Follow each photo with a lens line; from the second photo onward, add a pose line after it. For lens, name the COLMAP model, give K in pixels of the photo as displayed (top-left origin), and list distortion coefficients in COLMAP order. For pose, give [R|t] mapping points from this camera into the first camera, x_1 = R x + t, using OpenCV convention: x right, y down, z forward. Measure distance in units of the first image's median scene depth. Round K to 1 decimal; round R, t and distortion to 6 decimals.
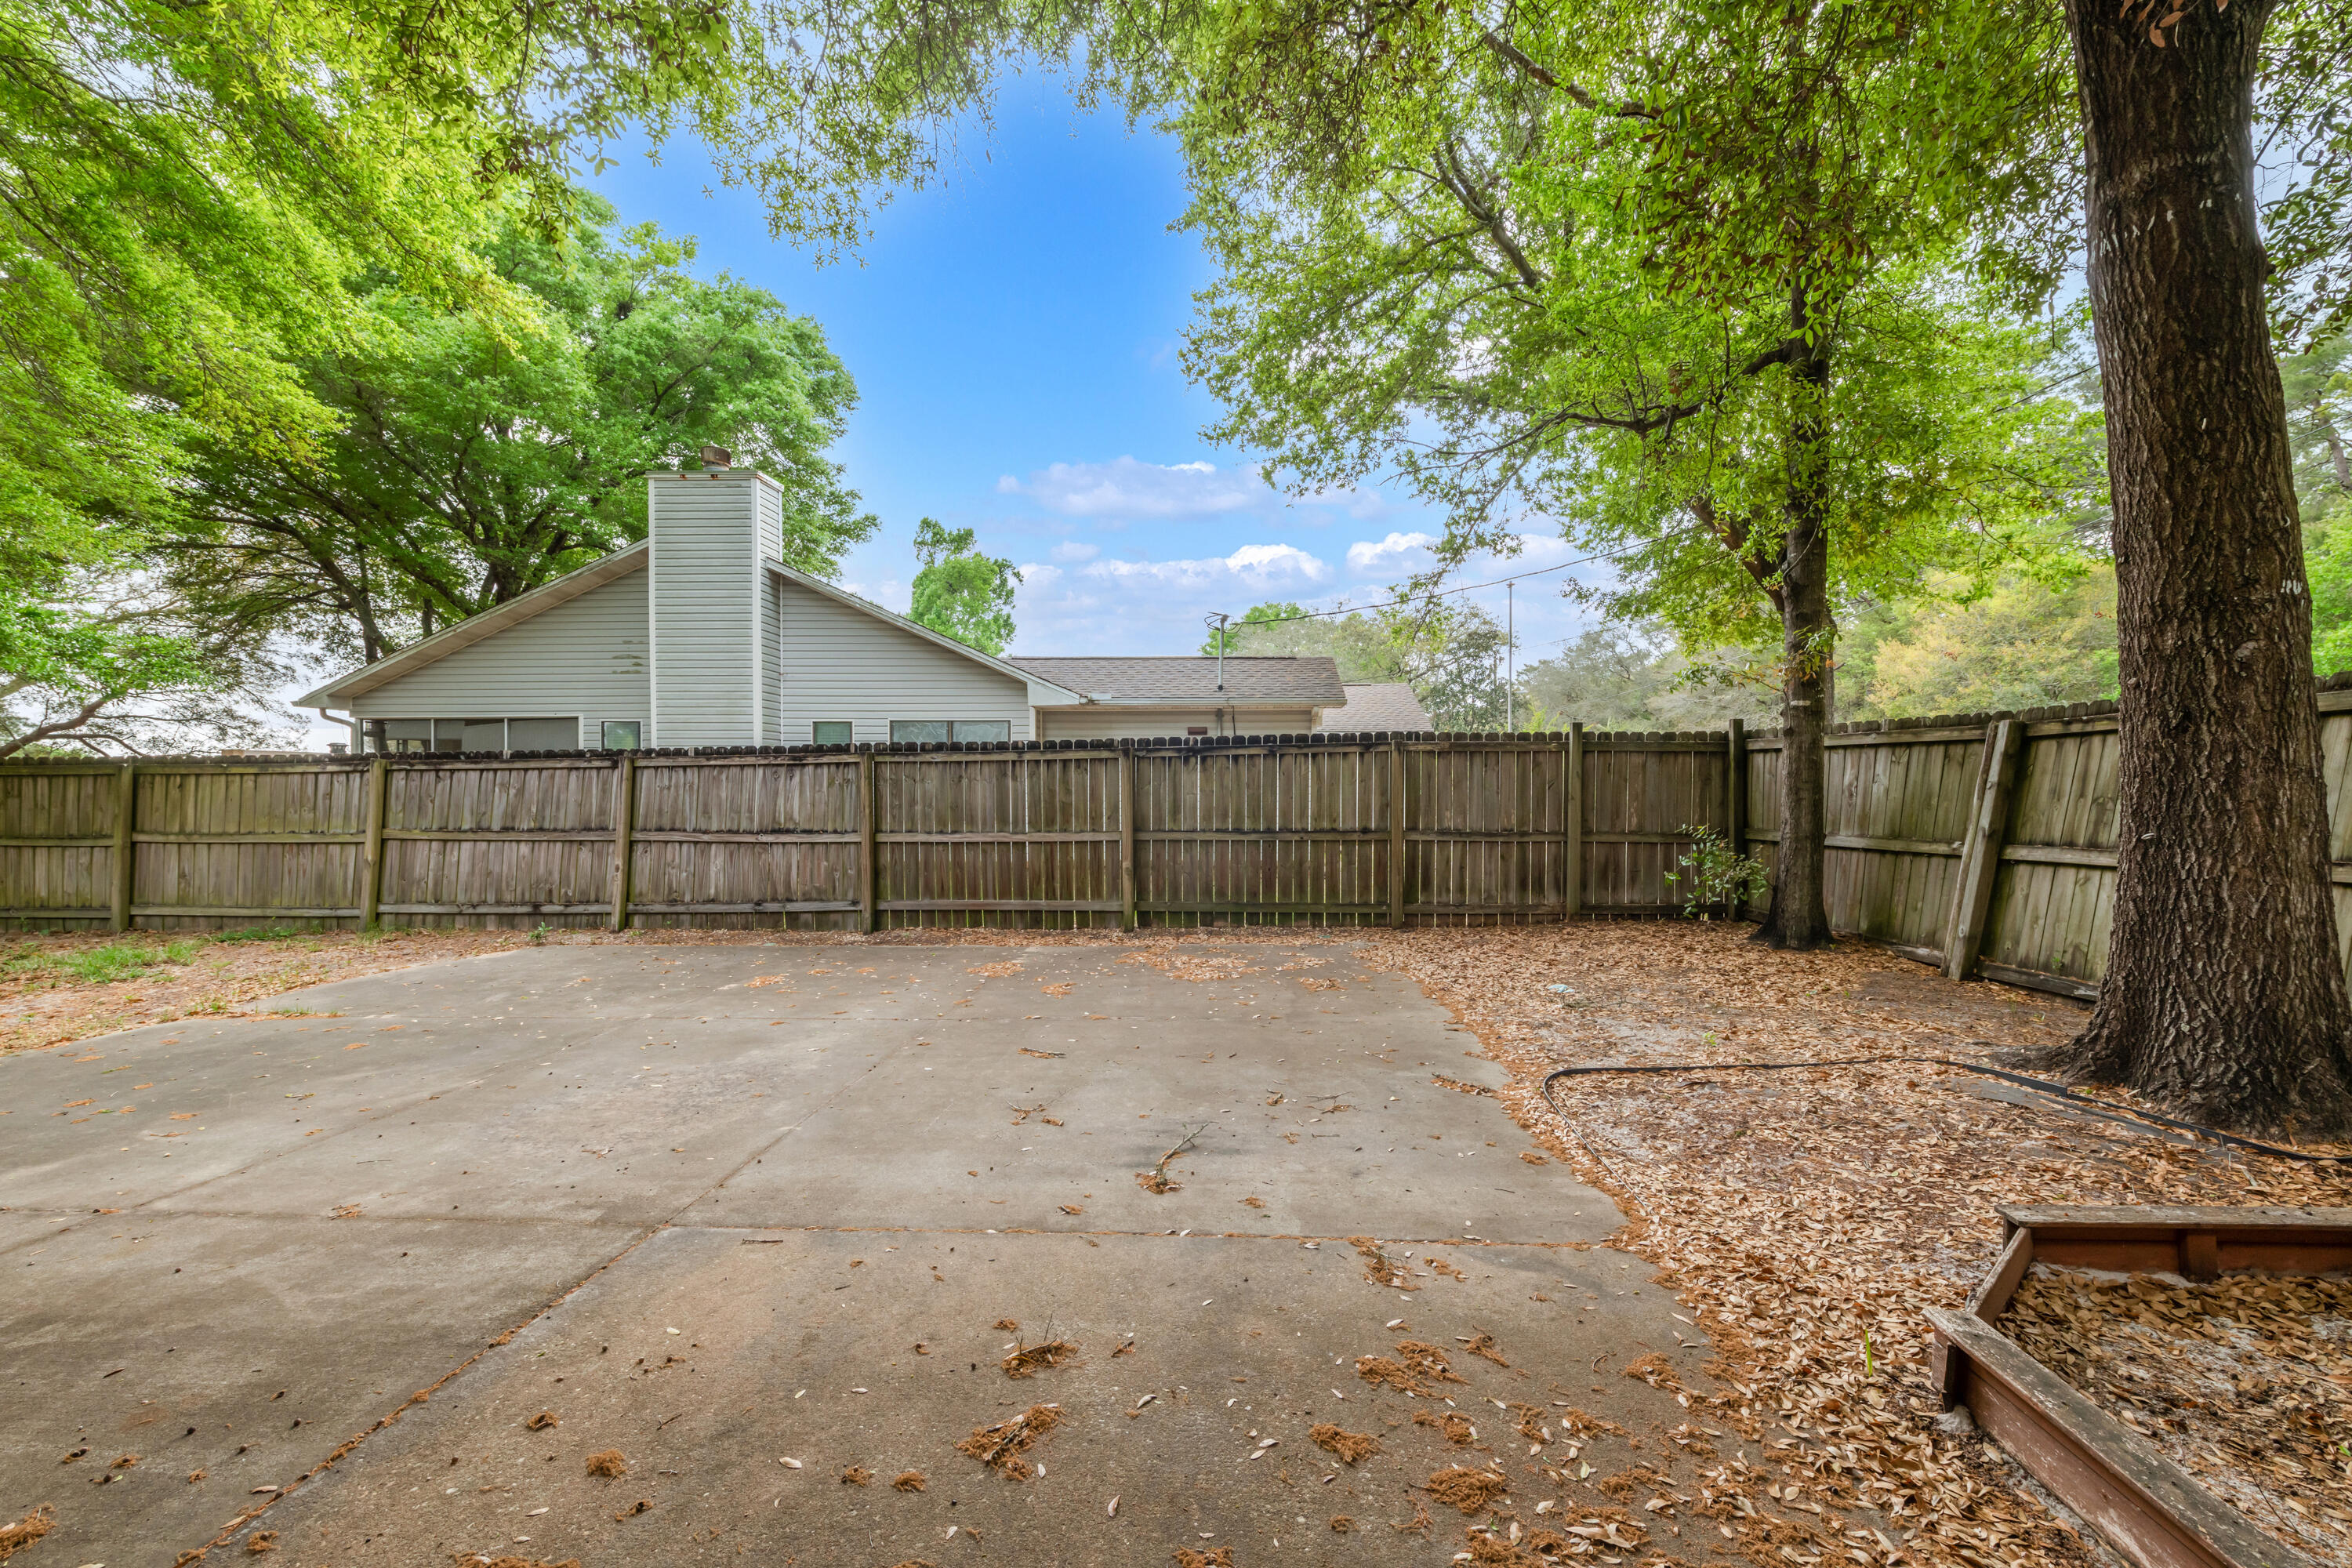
lens RADIAL K [[953.5, 0, 1179.3], [0, 953.5, 810.5], [0, 0, 1]] dist [0.003458, -0.000035]
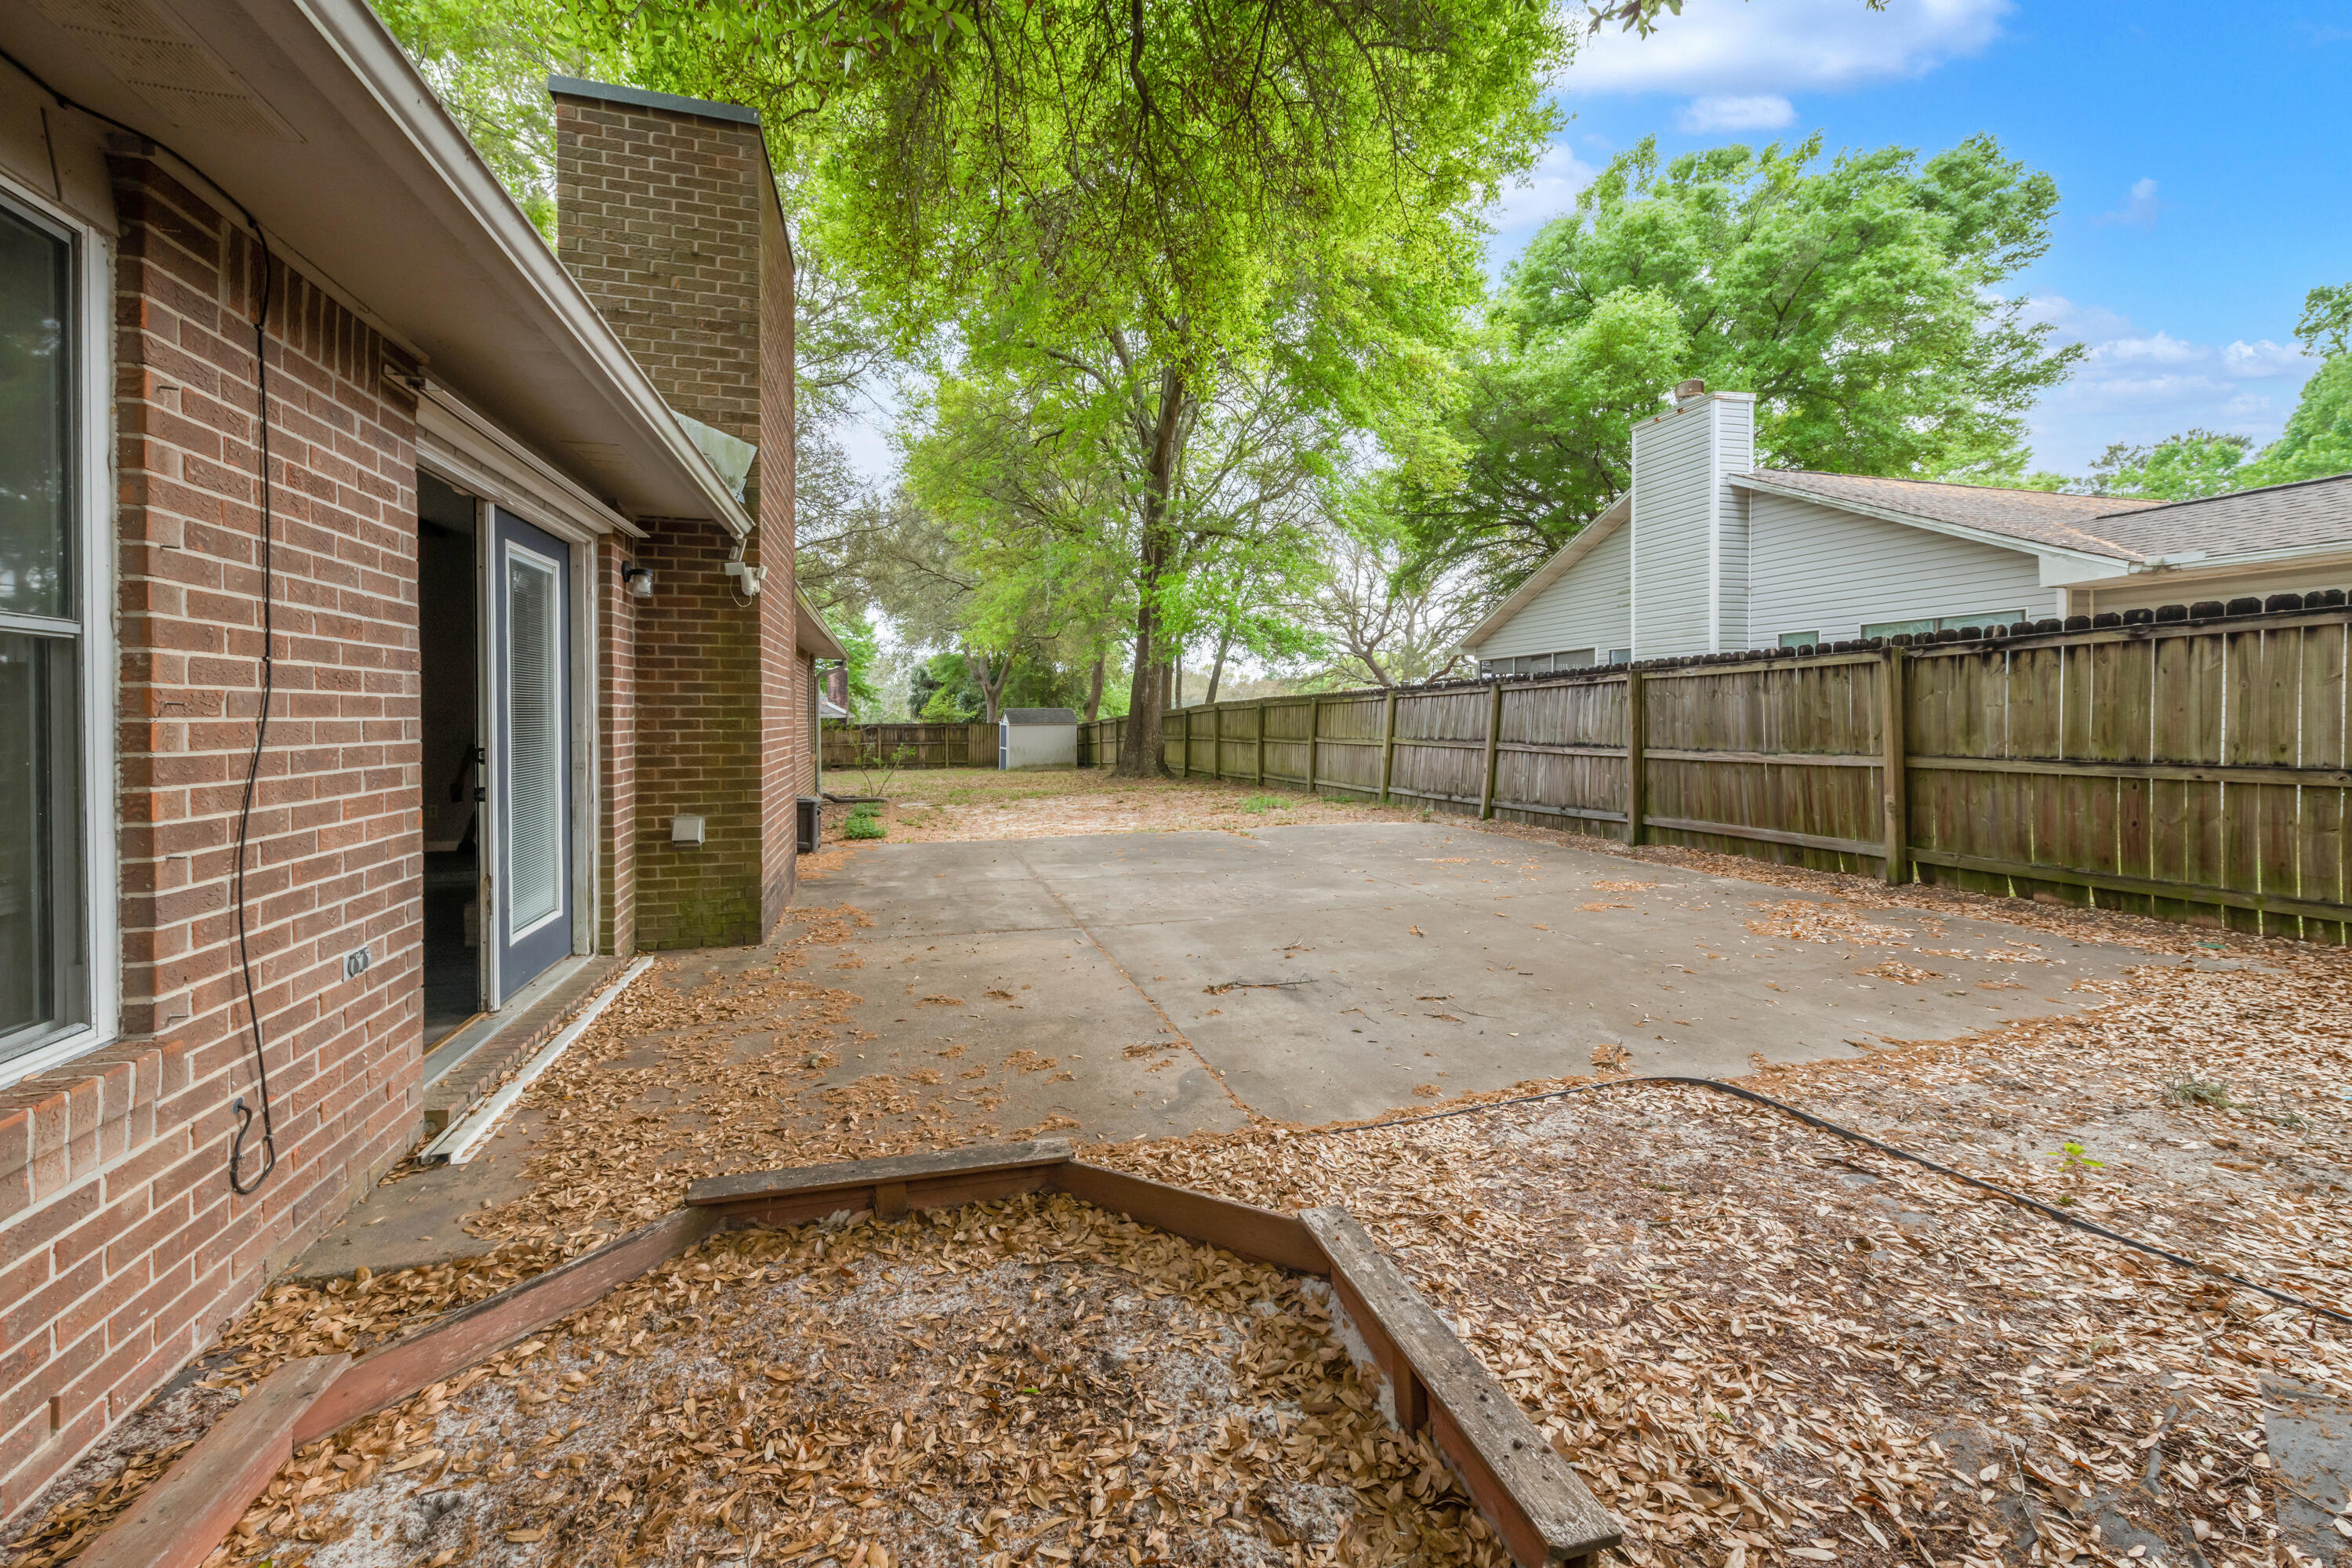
lens RADIAL K [[981.1, 0, 1173.2], [0, 981.1, 731.6], [0, 0, 1]] dist [0.001380, -0.000083]
pose [[0.298710, 0.010401, -0.954287, 0.532054], [-0.011452, 0.999908, 0.007313, 0.003247], [0.954275, 0.008744, 0.298801, 0.205947]]
